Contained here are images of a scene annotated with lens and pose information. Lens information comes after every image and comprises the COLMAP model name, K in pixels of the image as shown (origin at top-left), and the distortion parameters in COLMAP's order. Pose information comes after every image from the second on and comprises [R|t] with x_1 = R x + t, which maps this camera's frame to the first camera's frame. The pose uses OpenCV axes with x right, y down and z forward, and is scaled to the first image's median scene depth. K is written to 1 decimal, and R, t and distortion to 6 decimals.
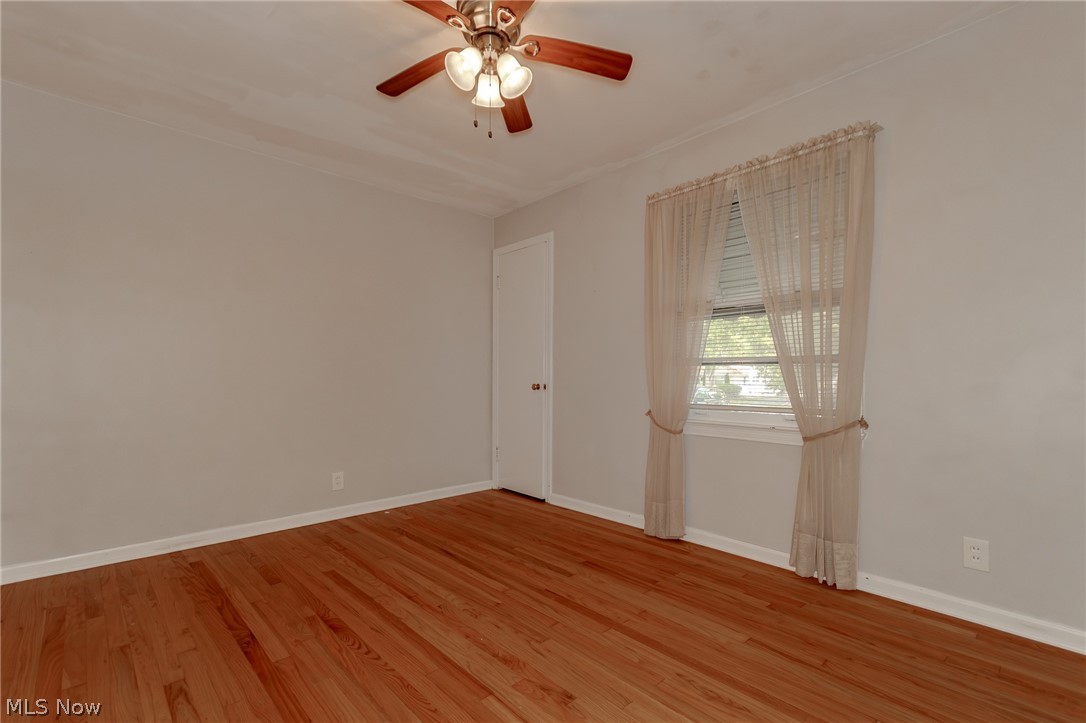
lens RADIAL K [[504.0, 0, 542.9], [0, 504.0, 392.5], [0, 0, 1]] dist [0.021206, 0.000109]
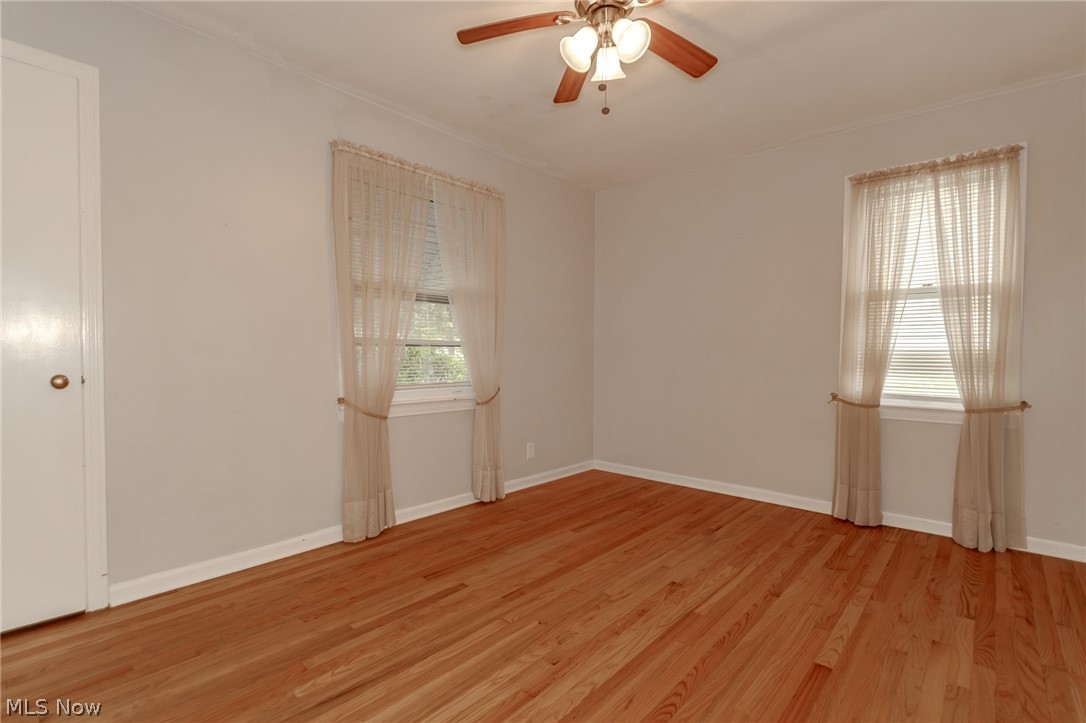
lens RADIAL K [[513.5, 0, 541.7], [0, 513.5, 373.9], [0, 0, 1]] dist [0.001860, -0.000435]
pose [[-0.109378, -0.048133, 0.992834, -0.829373], [0.024501, 0.998393, 0.051102, -0.049999], [-0.993698, 0.029915, -0.108023, 0.944909]]
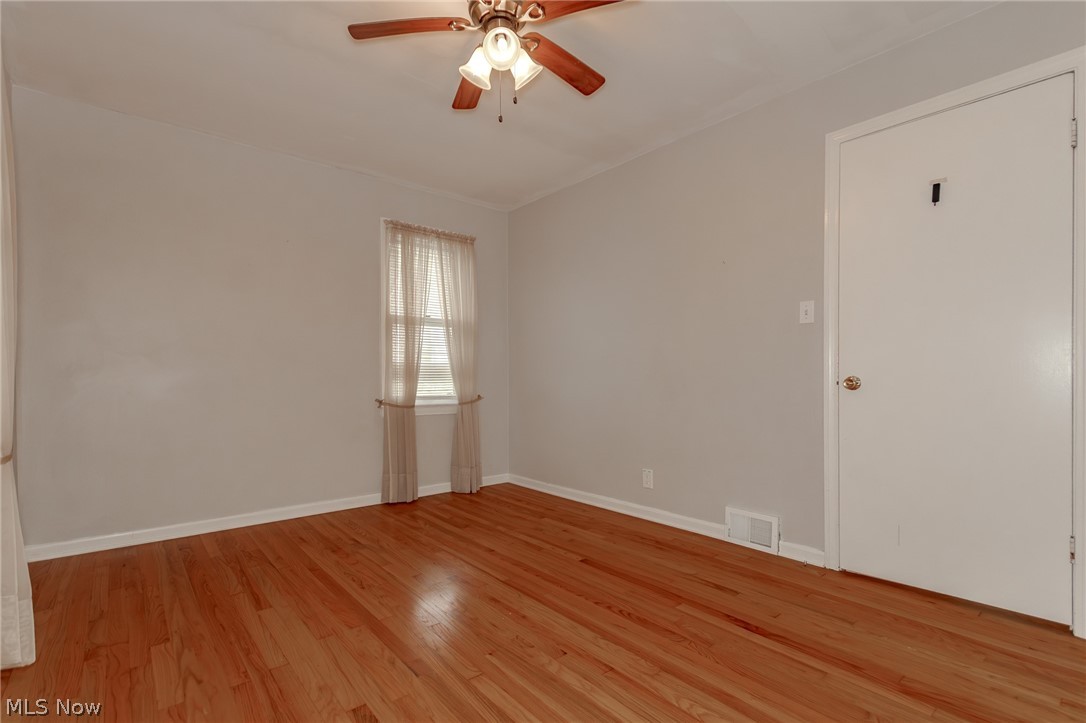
lens RADIAL K [[502.5, 0, 543.5], [0, 502.5, 385.3], [0, 0, 1]] dist [0.020437, -0.000156]
pose [[-0.999191, -0.002331, 0.040150, -0.175124], [-0.000416, 0.998866, 0.047618, -0.029258], [-0.040215, 0.047563, -0.998058, 1.535062]]
